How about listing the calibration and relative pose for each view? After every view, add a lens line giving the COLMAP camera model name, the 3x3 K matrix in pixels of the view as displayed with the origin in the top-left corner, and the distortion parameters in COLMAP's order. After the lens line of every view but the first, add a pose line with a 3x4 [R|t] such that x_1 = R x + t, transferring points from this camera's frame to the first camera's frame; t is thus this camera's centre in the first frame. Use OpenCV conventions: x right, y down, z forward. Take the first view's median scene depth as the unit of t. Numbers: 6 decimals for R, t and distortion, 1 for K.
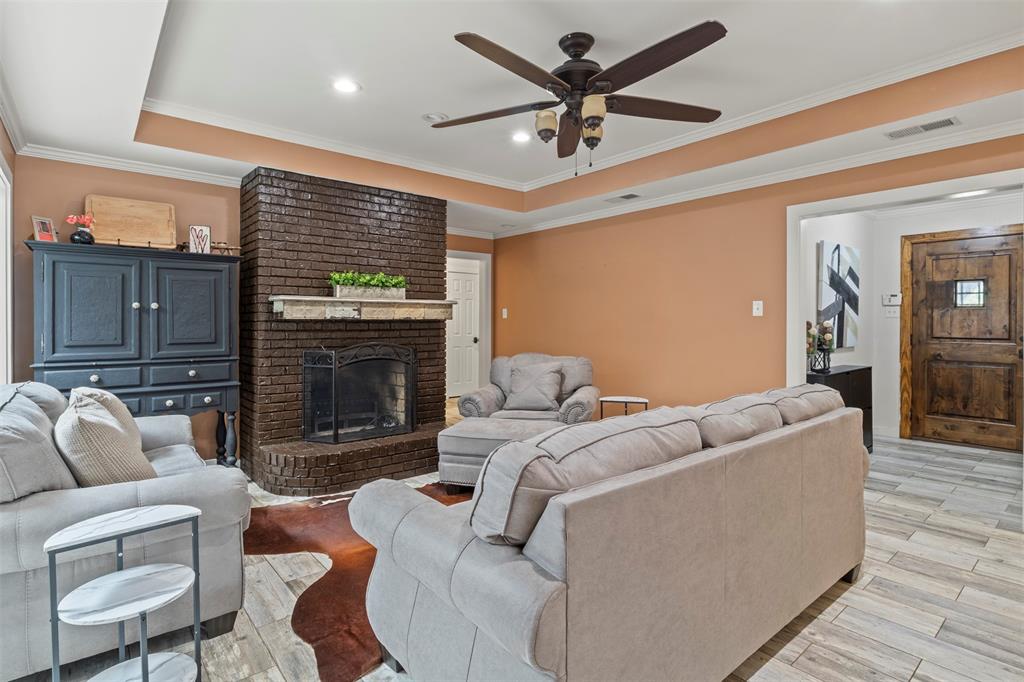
lens RADIAL K [[511.1, 0, 503.7], [0, 511.1, 324.1], [0, 0, 1]] dist [-0.017126, -0.000749]
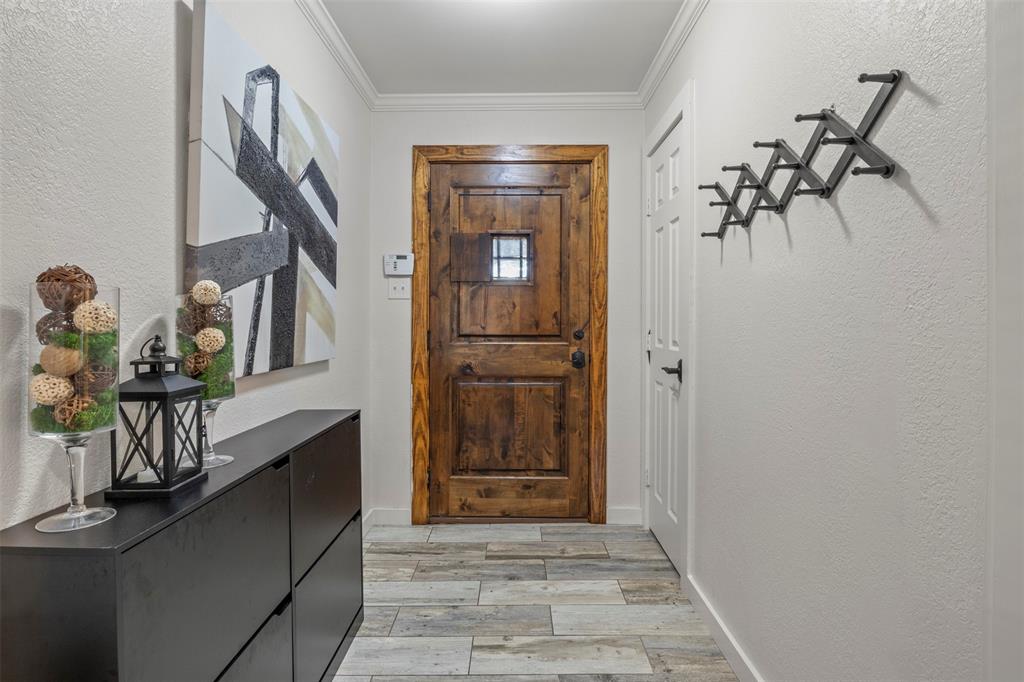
lens RADIAL K [[511.1, 0, 503.7], [0, 511.1, 324.1], [0, 0, 1]] dist [-0.017126, -0.000749]
pose [[0.649068, -0.001427, 0.760729, 0.464493], [0.002355, 0.999997, -0.000134, 0.014758], [-0.760726, 0.001879, 0.649070, 0.611799]]
